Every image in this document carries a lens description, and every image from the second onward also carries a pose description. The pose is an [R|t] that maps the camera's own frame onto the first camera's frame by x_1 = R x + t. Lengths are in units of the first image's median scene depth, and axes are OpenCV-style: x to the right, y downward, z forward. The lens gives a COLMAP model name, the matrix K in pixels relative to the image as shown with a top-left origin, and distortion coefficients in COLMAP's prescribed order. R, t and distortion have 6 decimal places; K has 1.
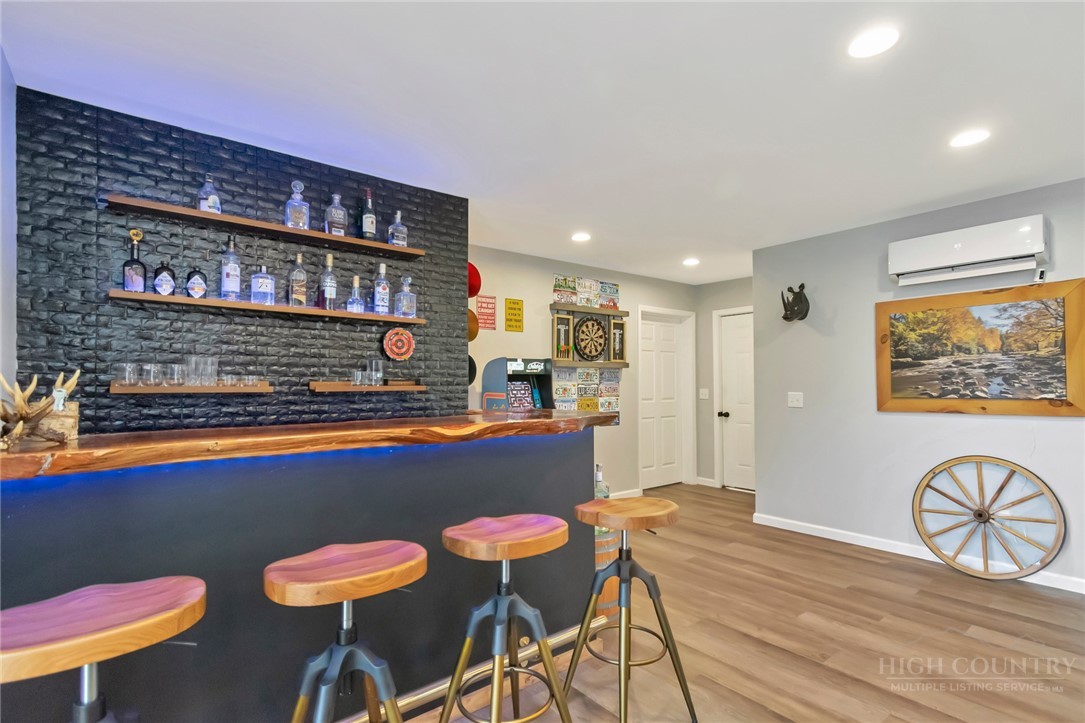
lens RADIAL K [[518.1, 0, 558.8], [0, 518.1, 368.9], [0, 0, 1]] dist [0.006185, 0.000413]
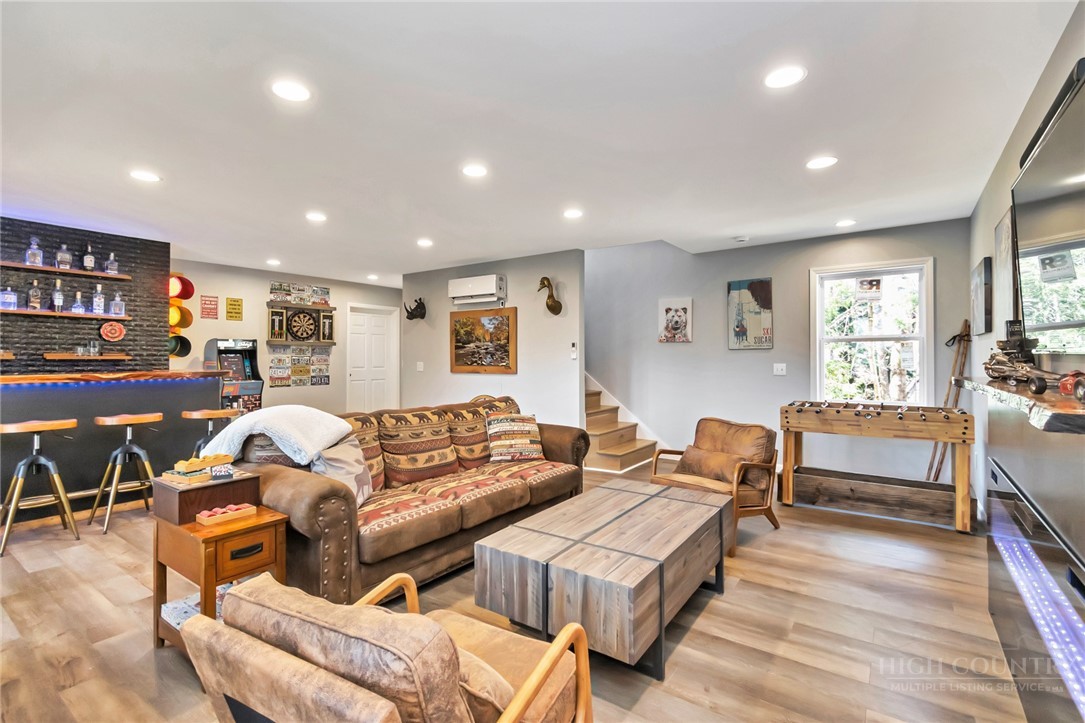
lens RADIAL K [[487.8, 0, 544.7], [0, 487.8, 351.5], [0, 0, 1]] dist [0.000918, -0.000474]
pose [[0.962918, 0.010934, 0.269573, 0.572518], [-0.015348, 0.999780, 0.014271, -0.025081], [-0.269358, -0.017880, 0.962874, -0.842461]]
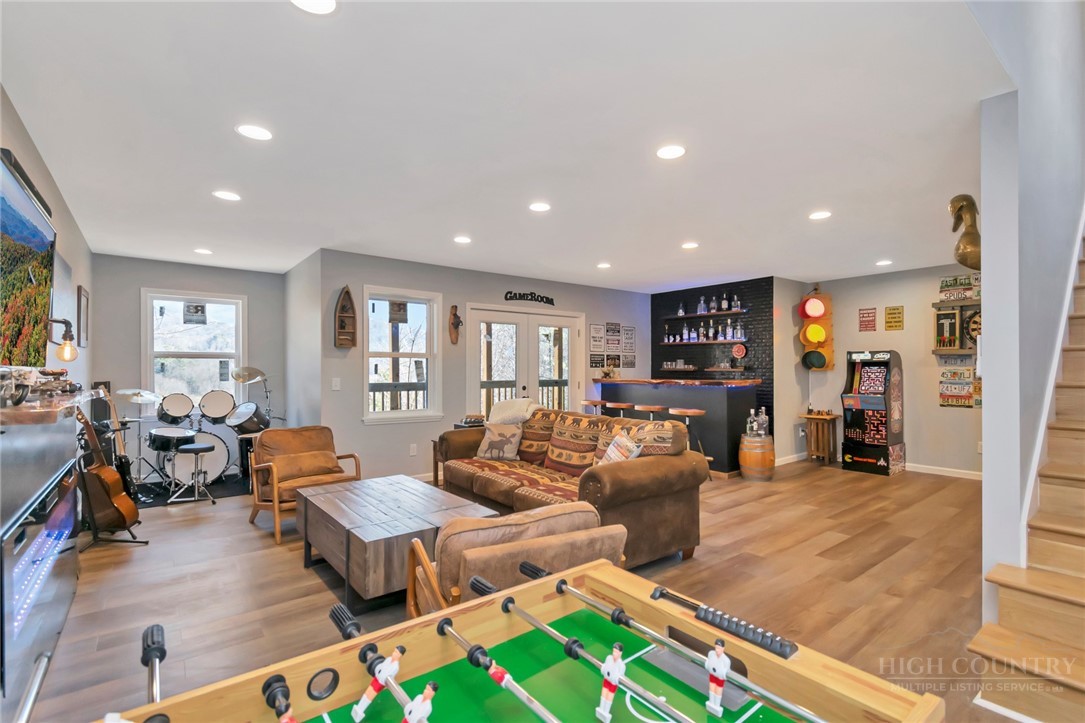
lens RADIAL K [[494.4, 0, 550.5], [0, 494.4, 366.7], [0, 0, 1]] dist [0.002126, -0.000115]
pose [[-0.009592, 0.004024, -0.999946, 1.803277], [0.028836, 0.999577, 0.003746, -0.009771], [0.999538, -0.028799, -0.009704, 0.151284]]
